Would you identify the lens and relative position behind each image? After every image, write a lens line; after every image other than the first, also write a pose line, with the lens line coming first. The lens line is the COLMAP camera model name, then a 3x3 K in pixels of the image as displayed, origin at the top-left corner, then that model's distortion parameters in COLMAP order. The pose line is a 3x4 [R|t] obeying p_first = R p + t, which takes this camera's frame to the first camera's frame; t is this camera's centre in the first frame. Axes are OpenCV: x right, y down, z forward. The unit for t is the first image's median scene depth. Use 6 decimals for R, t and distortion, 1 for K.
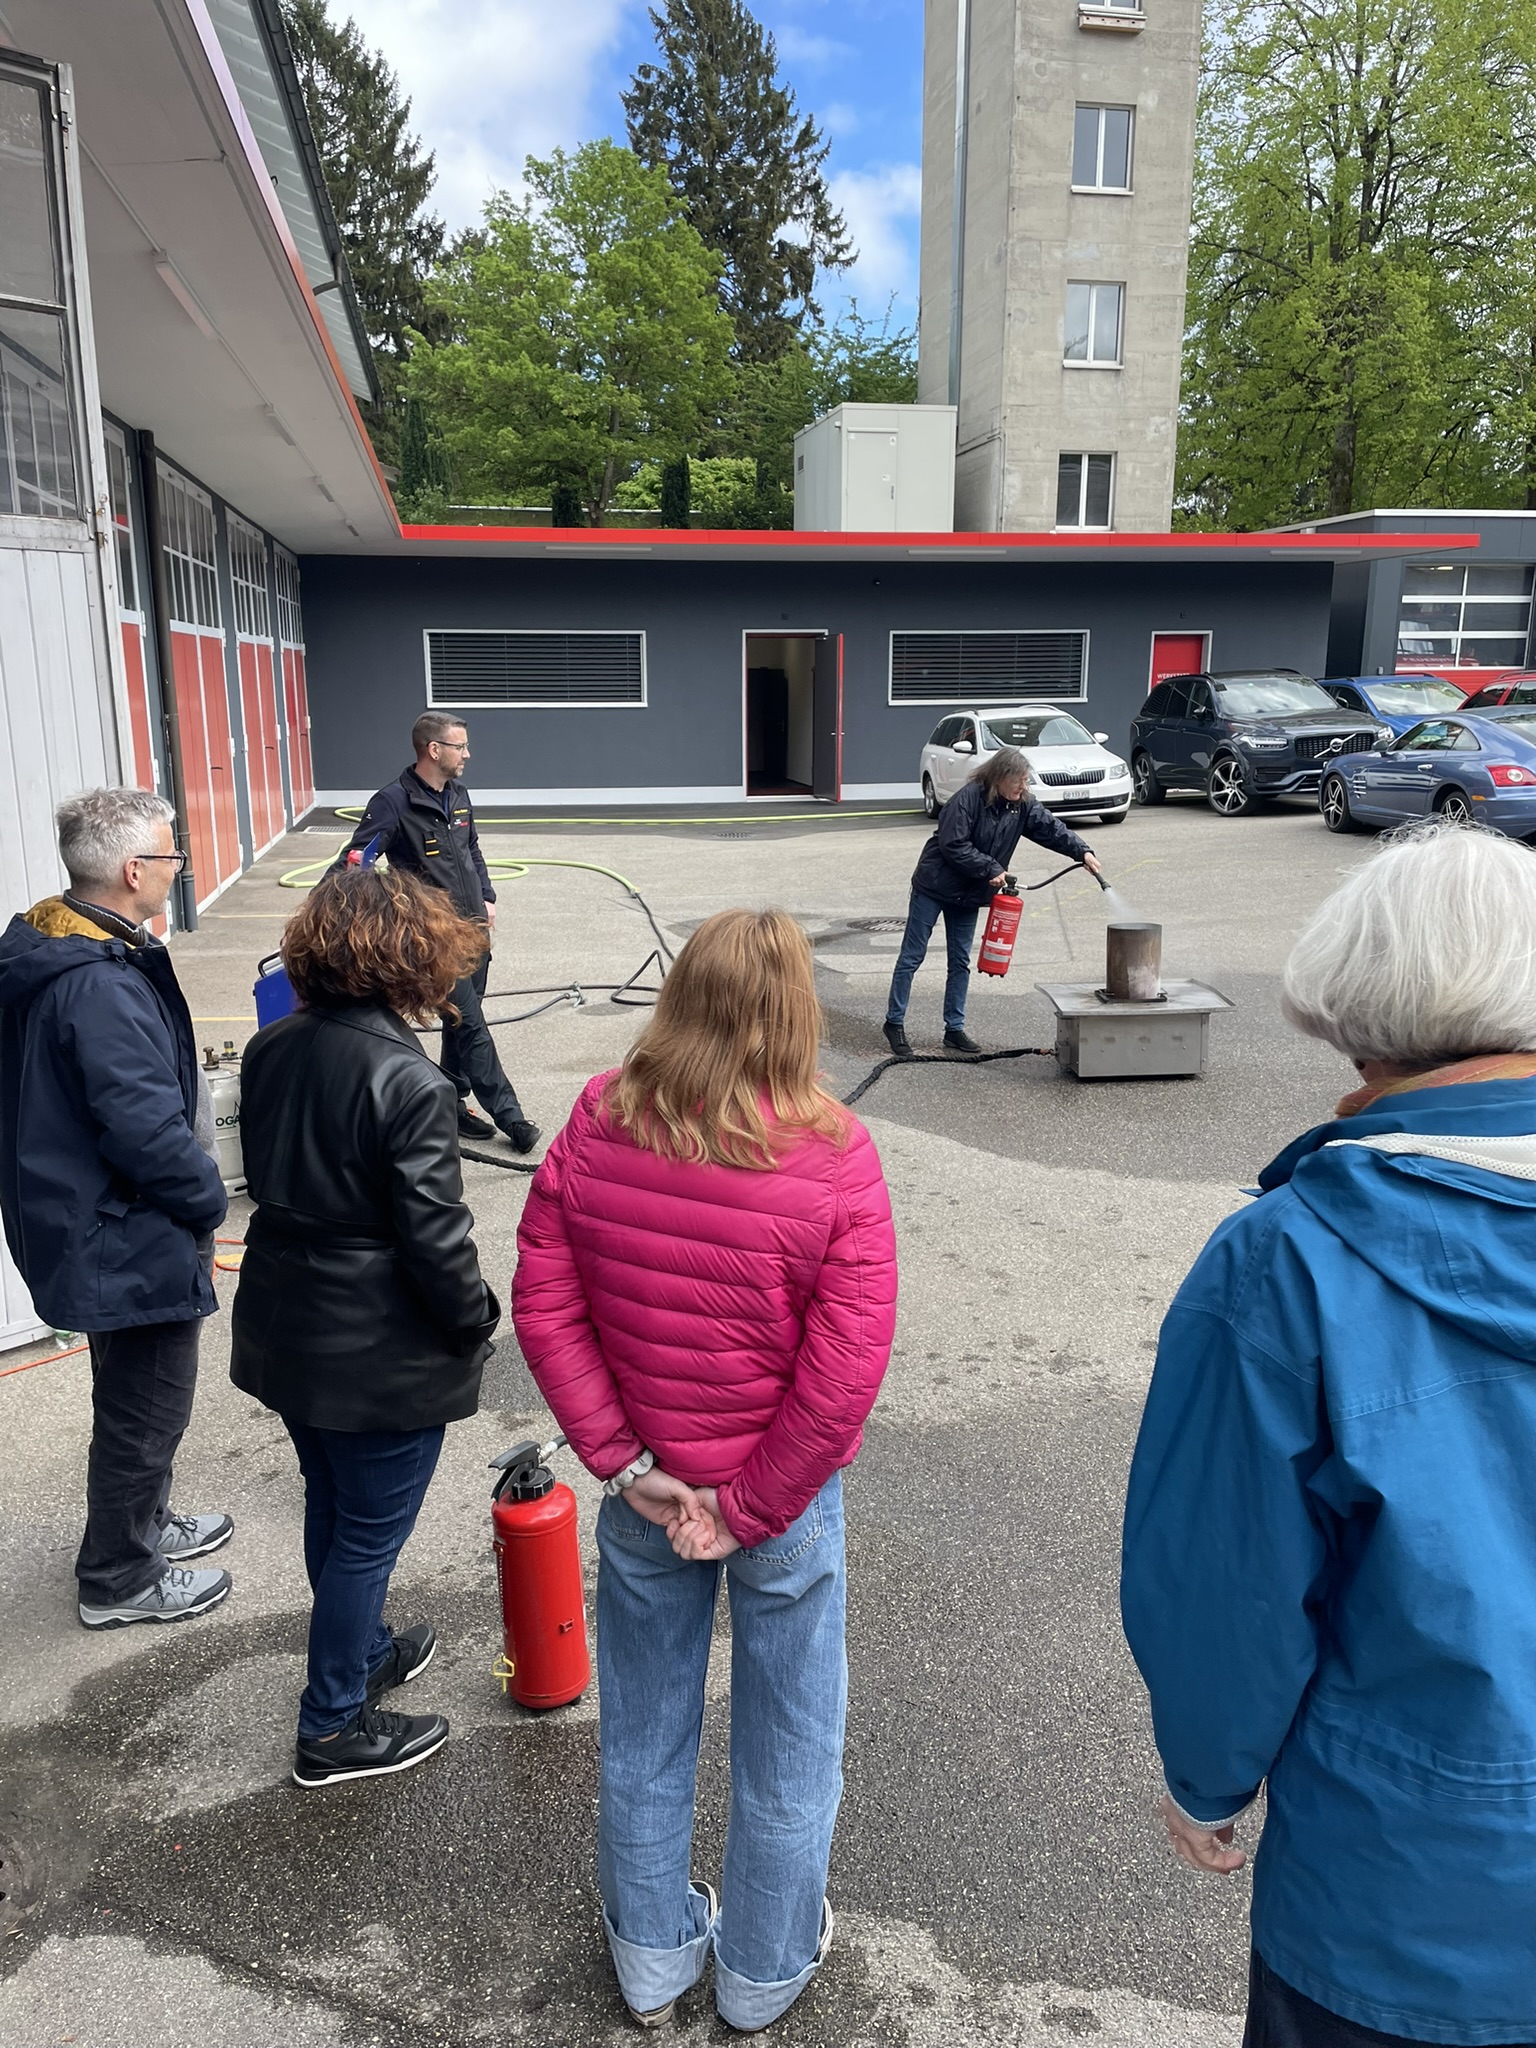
lens RADIAL K [[1574.4, 0, 764.7], [0, 1574.4, 1006.4], [0, 0, 1]] dist [0.044176, -0.046225]
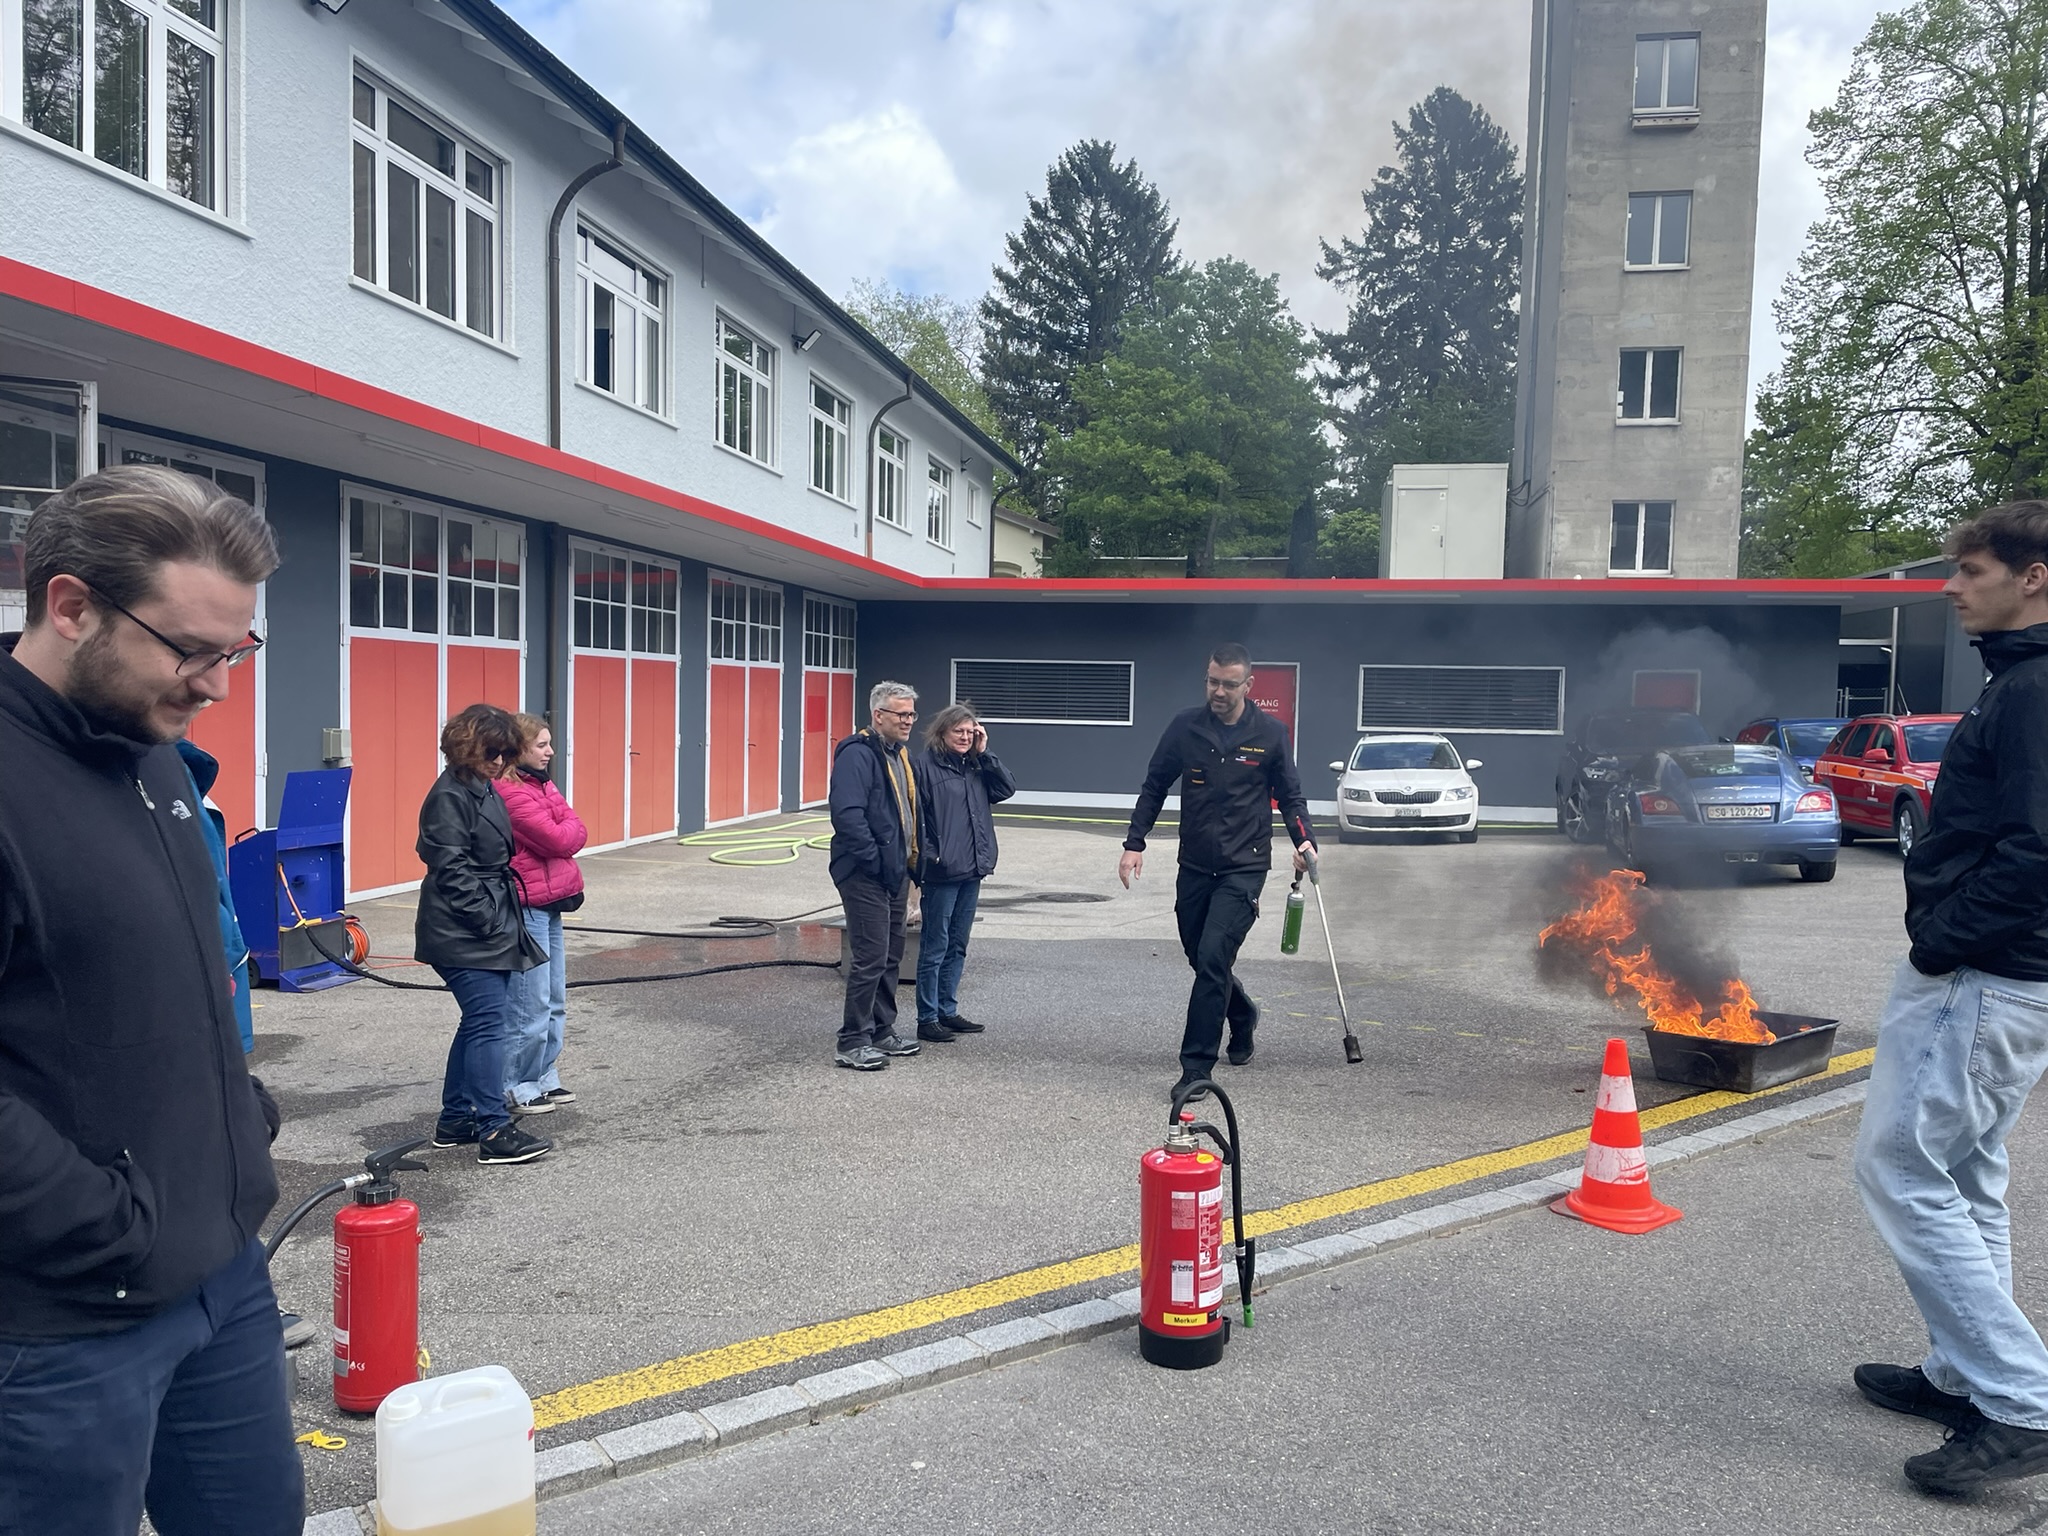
lens RADIAL K [[1574.4, 0, 1026.1], [0, 1574.4, 788.4], [0, 0, 1]] dist [0.044176, -0.046225]
pose [[0.925078, 0.045711, -0.377016, 0.236438], [-0.102559, 0.985915, -0.132111, 0.014794], [0.365667, 0.160879, 0.916736, -0.073519]]
